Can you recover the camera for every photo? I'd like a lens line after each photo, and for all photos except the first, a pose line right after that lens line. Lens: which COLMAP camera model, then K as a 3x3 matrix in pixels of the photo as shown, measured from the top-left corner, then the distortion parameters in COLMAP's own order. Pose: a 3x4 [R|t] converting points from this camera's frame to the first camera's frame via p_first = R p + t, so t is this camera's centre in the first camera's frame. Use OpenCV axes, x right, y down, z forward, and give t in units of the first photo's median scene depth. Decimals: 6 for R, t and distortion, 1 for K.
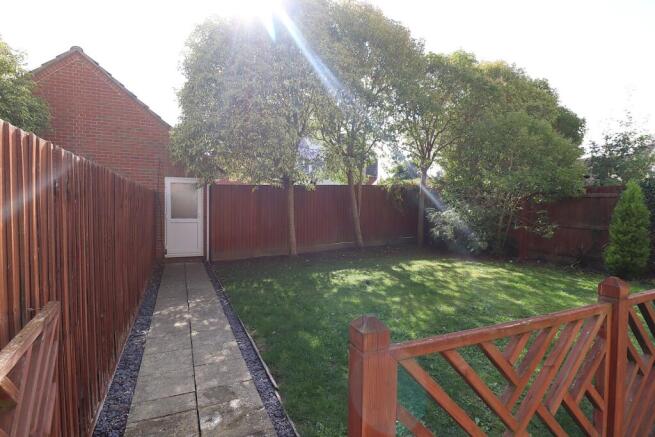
lens RADIAL K [[333.6, 0, 328.5], [0, 333.6, 217.6], [0, 0, 1]] dist [-0.003602, -0.006365]
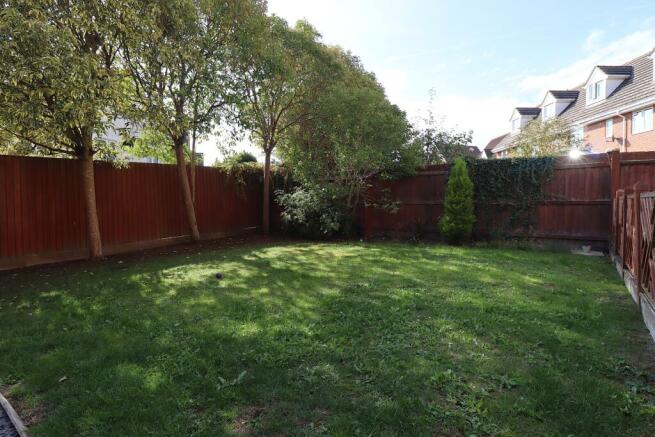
lens RADIAL K [[333.6, 0, 330.9], [0, 333.6, 217.3], [0, 0, 1]] dist [-0.003602, -0.006365]
pose [[0.869514, -0.036606, 0.492549, -0.026464], [0.039495, 0.999209, 0.004538, 0.064836], [-0.492326, 0.015507, 0.870273, 0.207906]]
